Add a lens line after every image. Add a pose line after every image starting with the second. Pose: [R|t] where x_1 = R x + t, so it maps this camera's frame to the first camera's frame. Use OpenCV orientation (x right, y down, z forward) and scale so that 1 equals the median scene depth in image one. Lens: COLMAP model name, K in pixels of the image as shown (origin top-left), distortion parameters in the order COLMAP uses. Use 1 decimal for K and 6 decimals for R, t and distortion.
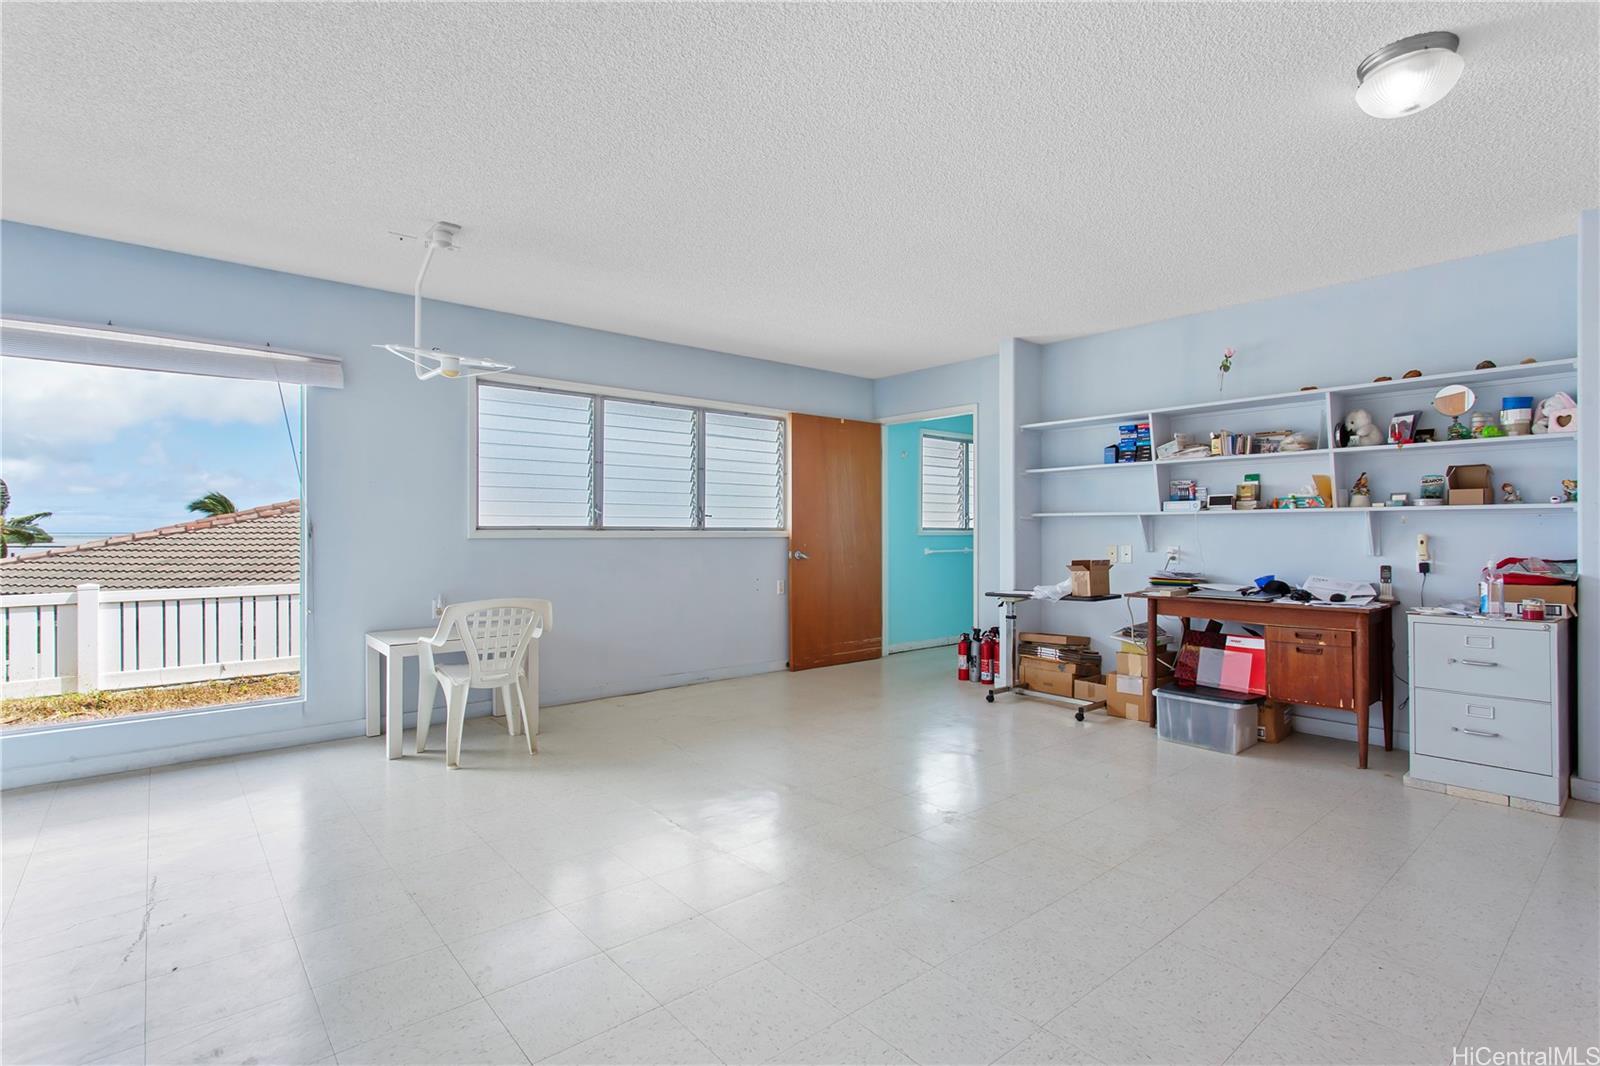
lens RADIAL K [[762.2, 0, 800.0], [0, 762.2, 533.0], [0, 0, 1]] dist [0.002017, 0.000512]
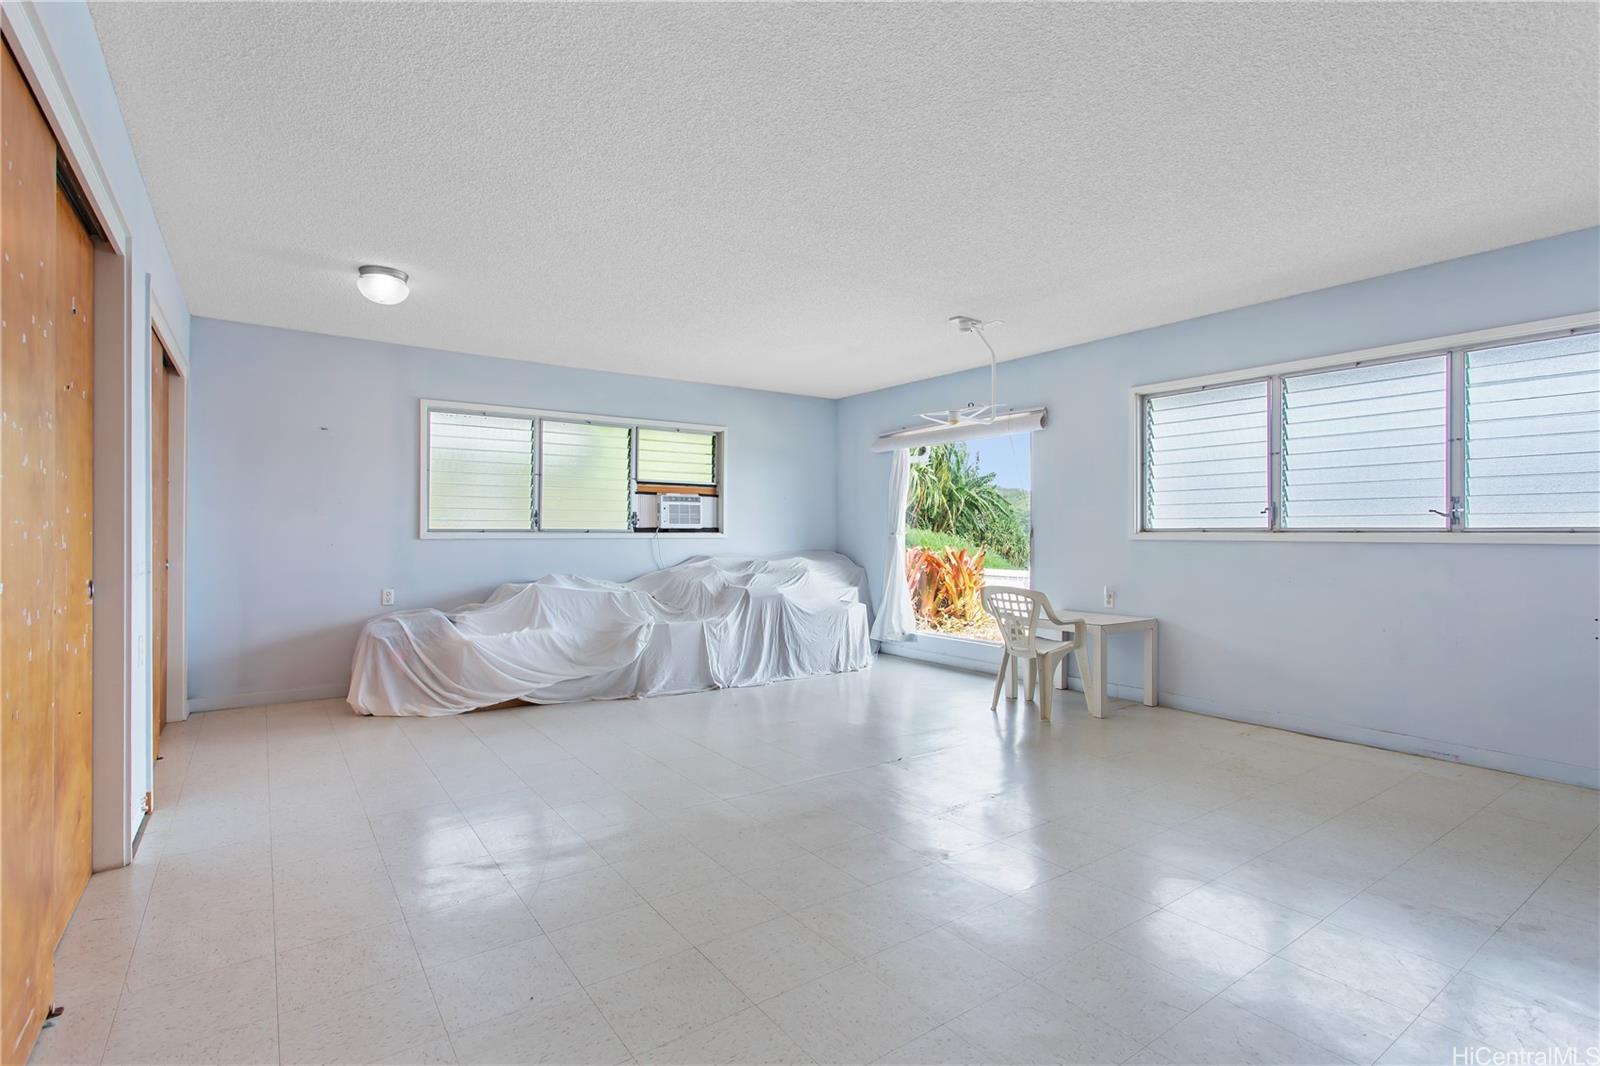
lens RADIAL K [[762.2, 0, 800.0], [0, 762.2, 533.0], [0, 0, 1]] dist [0.002017, 0.000512]
pose [[-0.077989, -0.000964, -0.996954, 0.614934], [-0.004753, 0.999989, -0.000595, 0.000239], [0.996943, 0.004693, -0.077993, 0.512919]]
